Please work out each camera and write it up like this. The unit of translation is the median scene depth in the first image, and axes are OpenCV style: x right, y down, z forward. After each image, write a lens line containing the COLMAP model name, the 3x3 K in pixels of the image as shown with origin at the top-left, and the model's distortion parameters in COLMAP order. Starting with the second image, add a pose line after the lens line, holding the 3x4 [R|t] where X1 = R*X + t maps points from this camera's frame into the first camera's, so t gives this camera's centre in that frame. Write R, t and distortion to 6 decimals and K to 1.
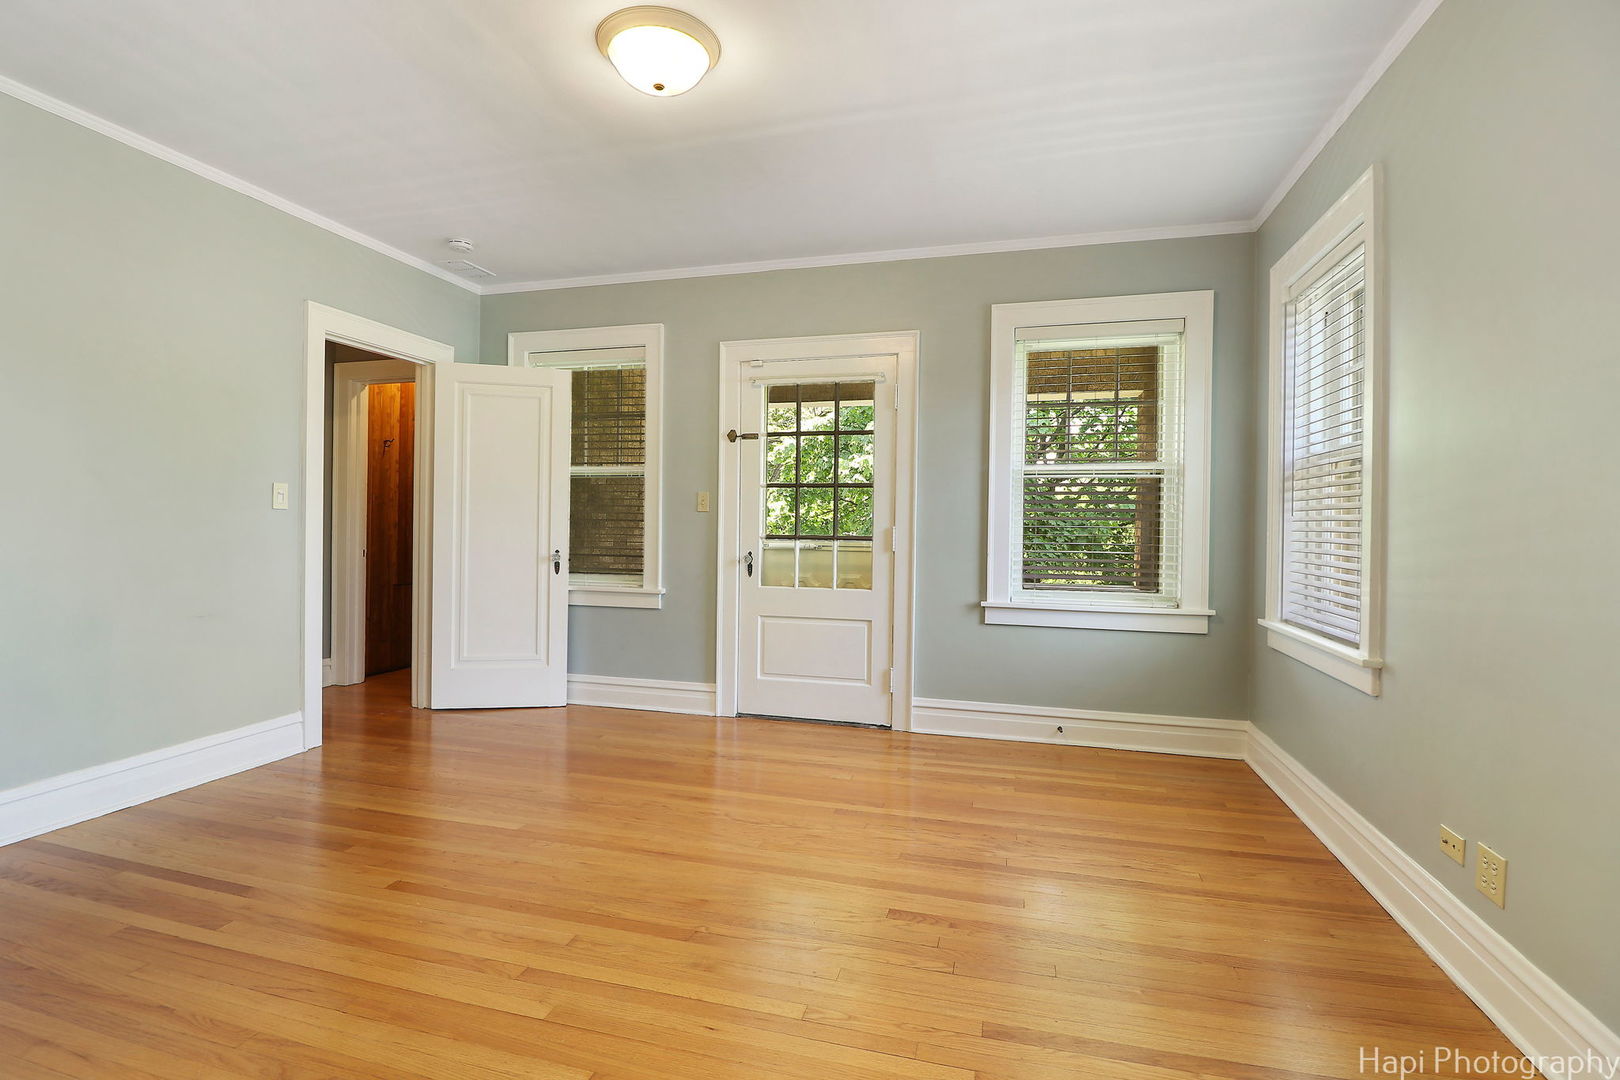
lens RADIAL K [[765.3, 0, 804.6], [0, 765.3, 534.0], [0, 0, 1]] dist [0.000556, -0.000480]
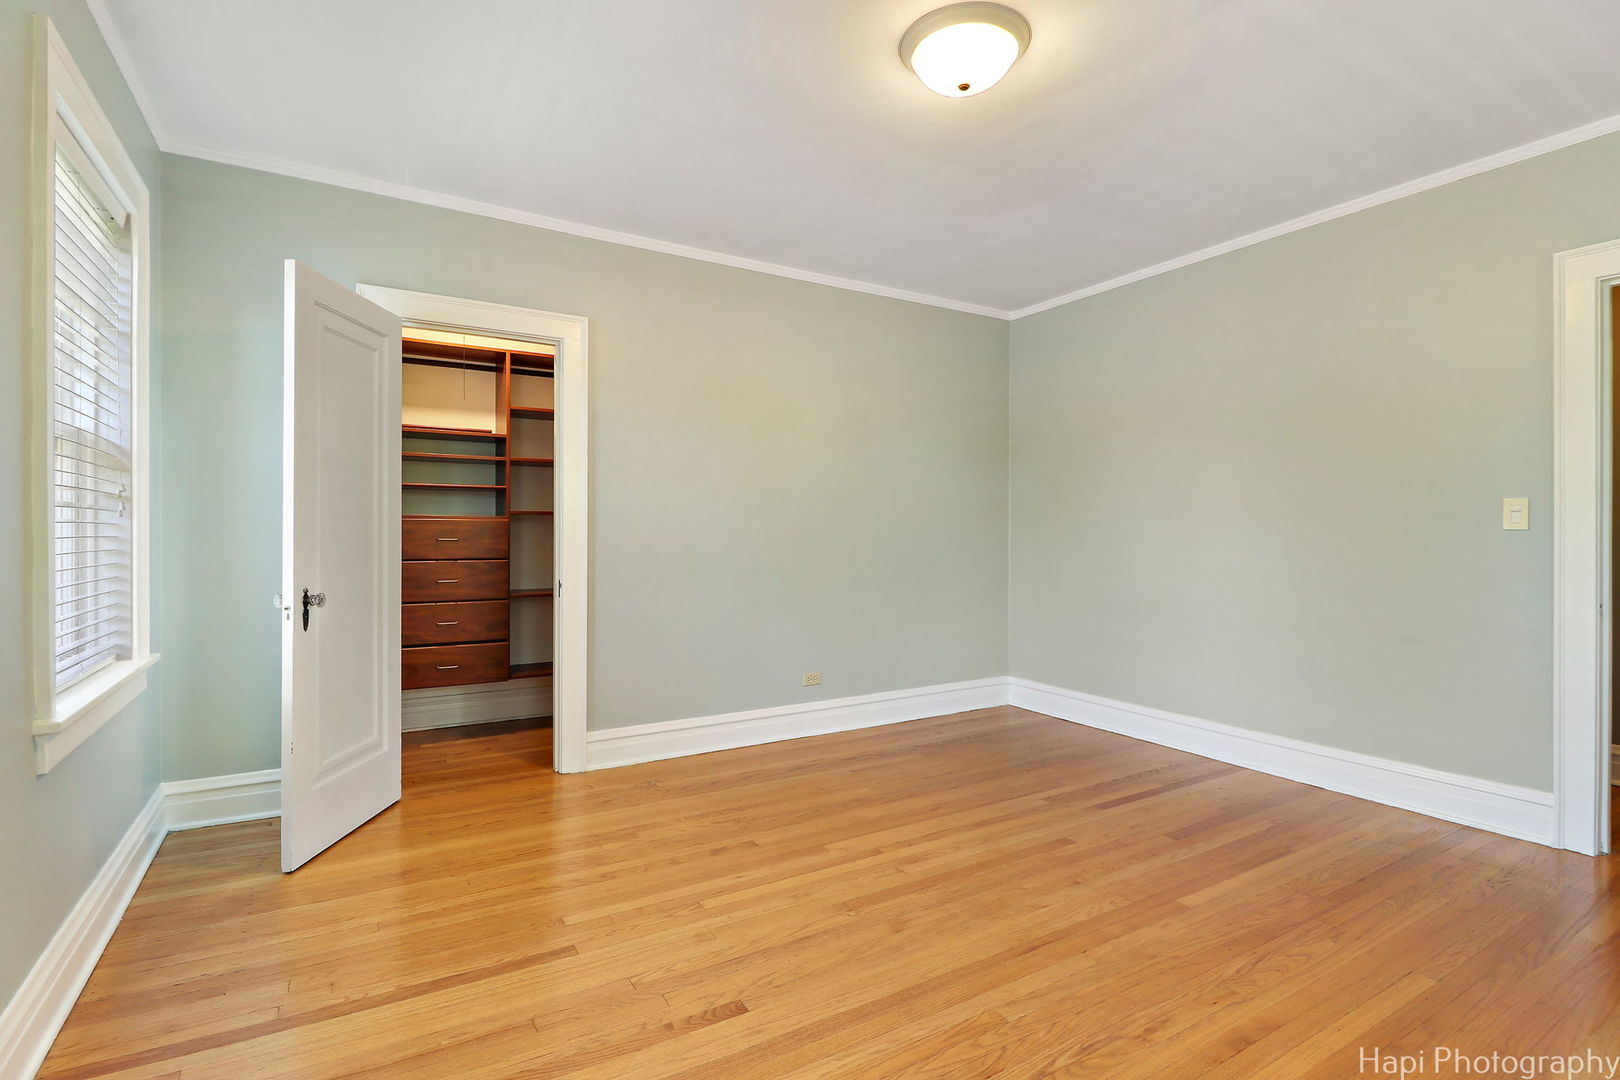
lens RADIAL K [[765.3, 0, 804.6], [0, 765.3, 534.0], [0, 0, 1]] dist [0.000556, -0.000480]
pose [[-0.688430, -0.013913, -0.725170, 0.573019], [-0.020012, 0.999800, -0.000184, -0.016229], [0.725027, 0.014386, -0.688570, 1.370759]]
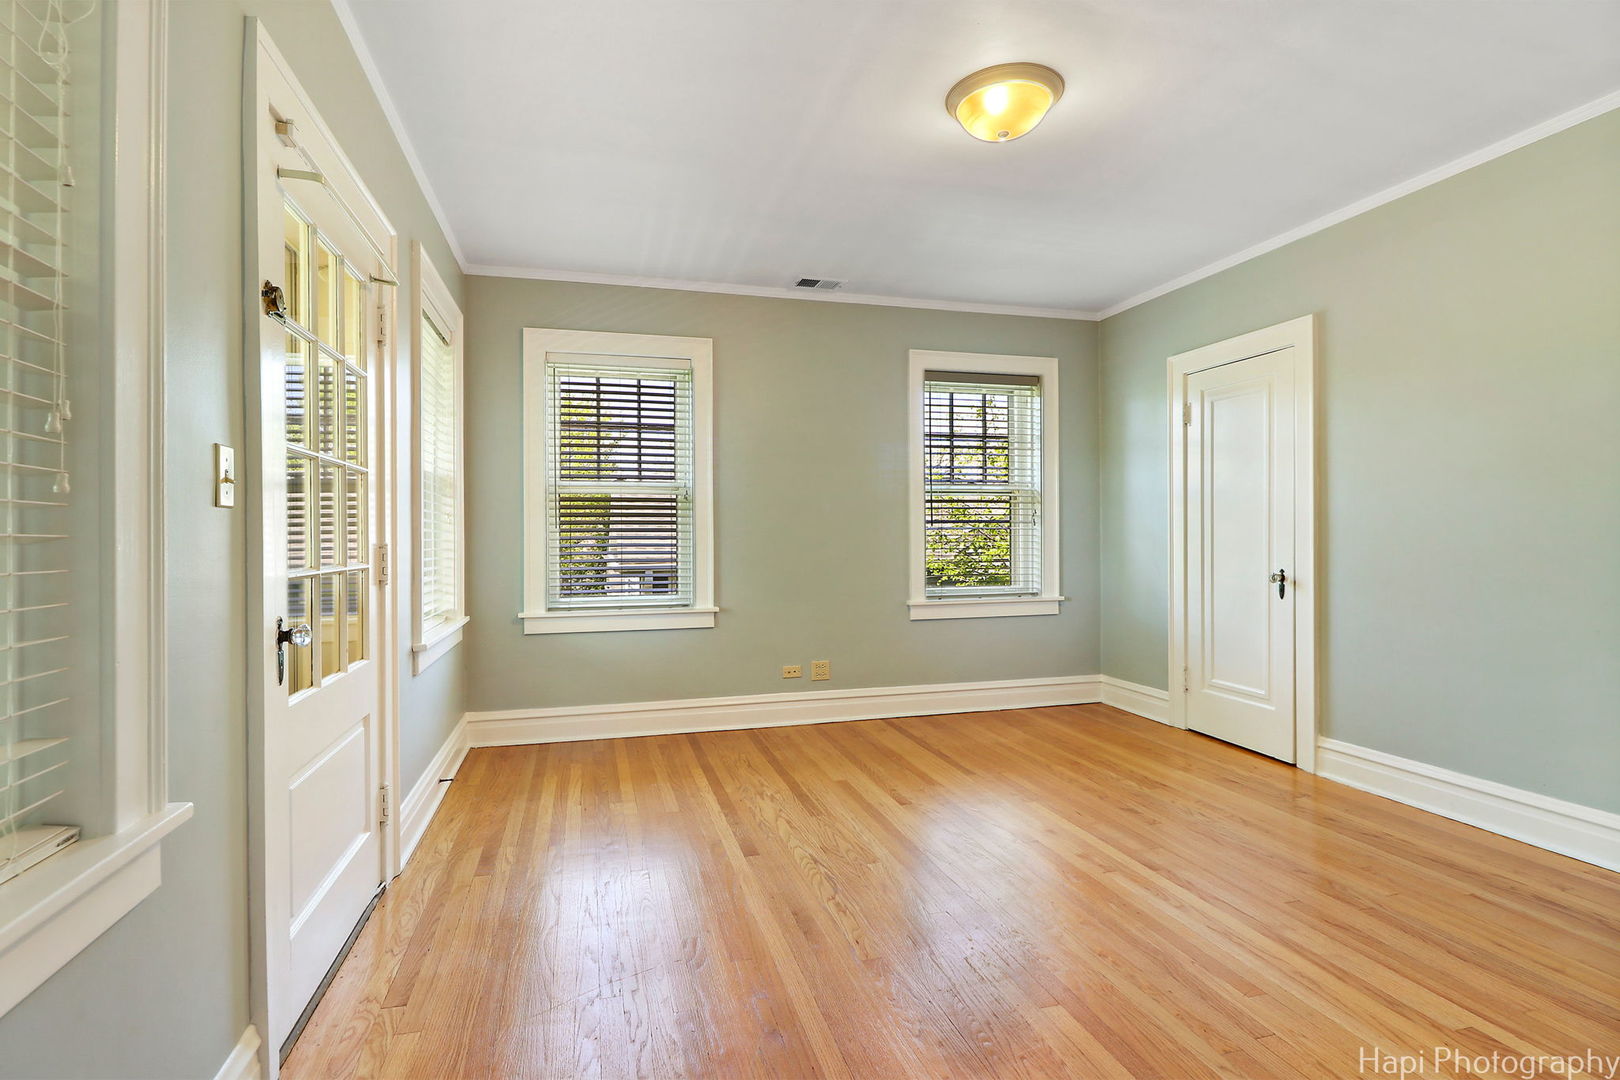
lens RADIAL K [[765.3, 0, 804.6], [0, 765.3, 534.0], [0, 0, 1]] dist [0.000556, -0.000480]
pose [[-0.524633, -0.005623, 0.851310, -0.870775], [0.005670, 0.999933, 0.010100, -0.029315], [-0.851309, 0.010126, -0.524566, 1.632892]]
